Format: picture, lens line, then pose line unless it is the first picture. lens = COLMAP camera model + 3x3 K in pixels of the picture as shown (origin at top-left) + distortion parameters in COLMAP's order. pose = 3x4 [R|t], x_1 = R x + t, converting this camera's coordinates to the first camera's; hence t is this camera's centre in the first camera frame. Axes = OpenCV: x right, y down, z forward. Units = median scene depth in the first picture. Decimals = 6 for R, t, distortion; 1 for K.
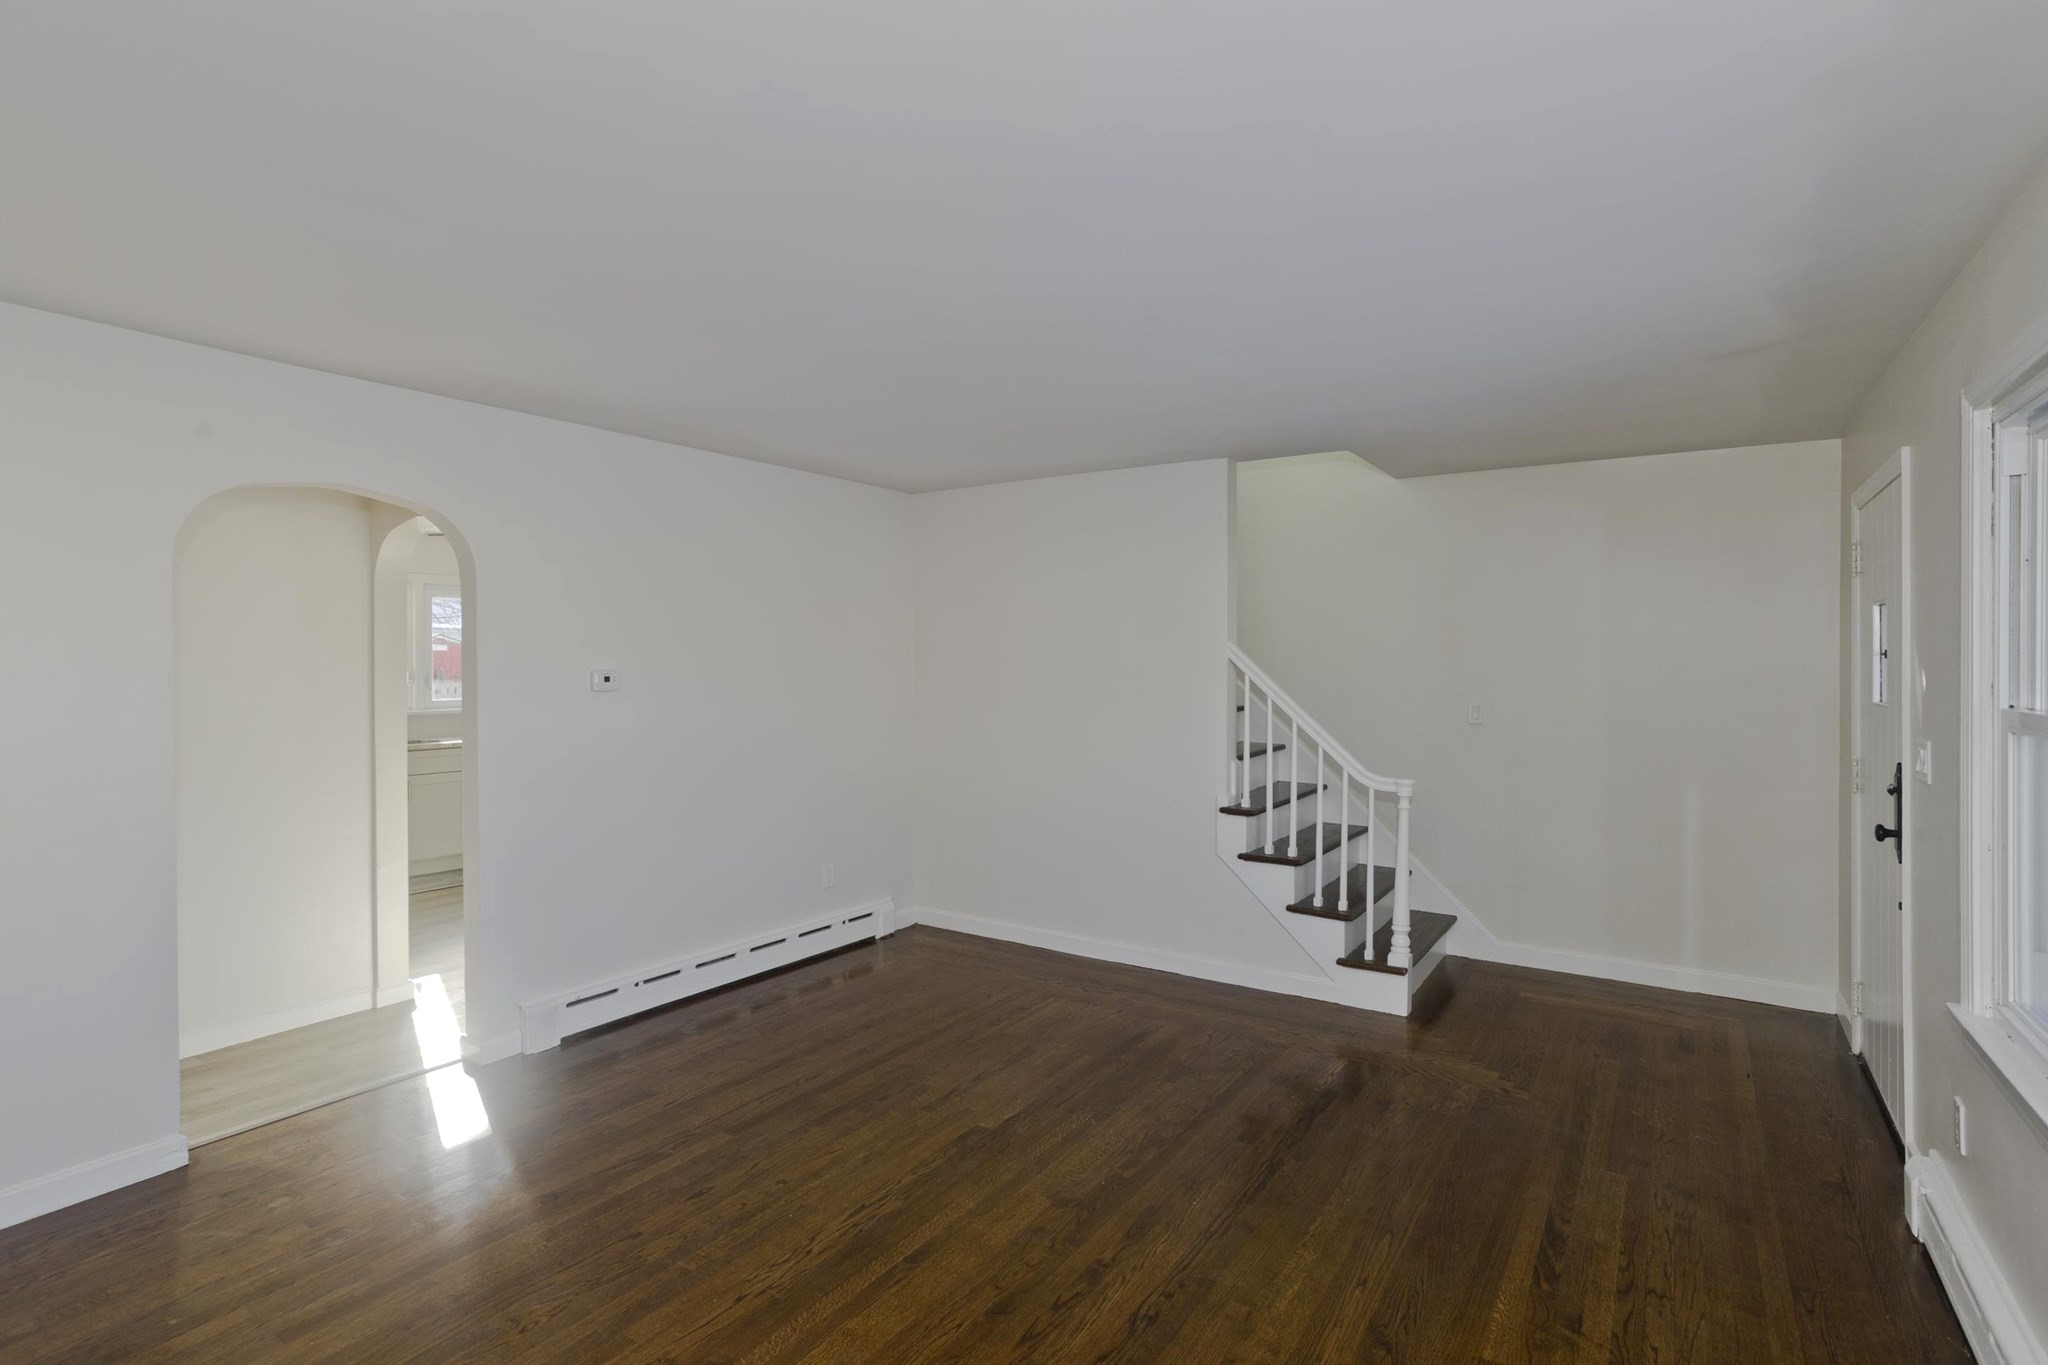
lens RADIAL K [[1022.0, 0, 1024.0], [0, 1022.0, 682.5], [0, 0, 1]] dist [-0.029586, 0.028028]
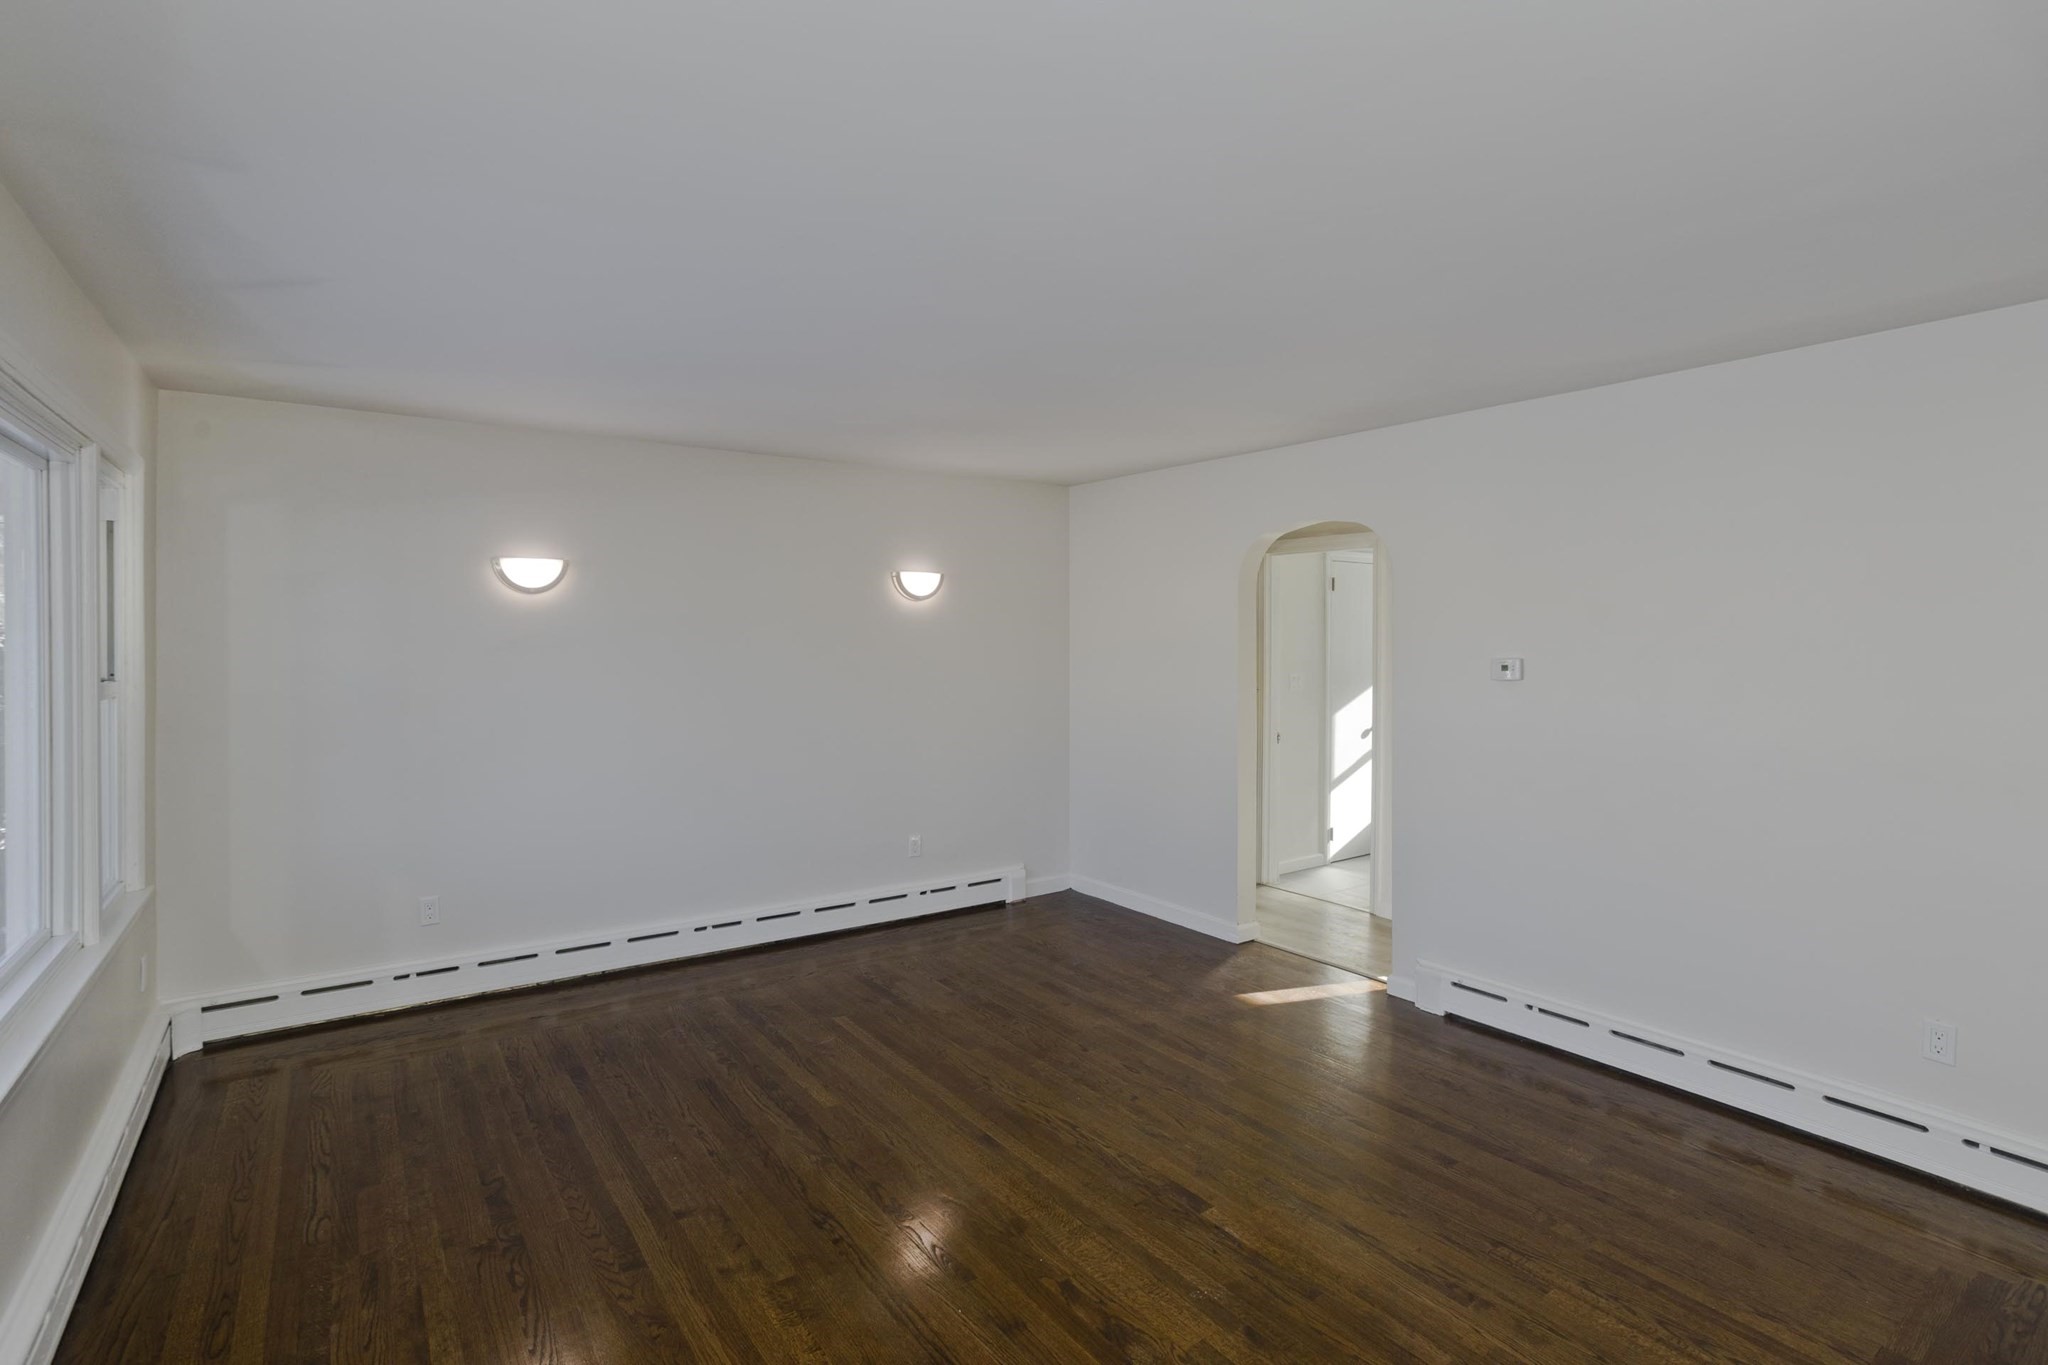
lens RADIAL K [[1022.0, 0, 1024.0], [0, 1022.0, 682.5], [0, 0, 1]] dist [-0.029586, 0.028028]
pose [[-0.399637, 0.023320, -0.916377, 0.917064], [-0.011140, 0.999479, 0.030293, -0.016789], [0.916606, 0.022315, -0.399169, 1.419277]]
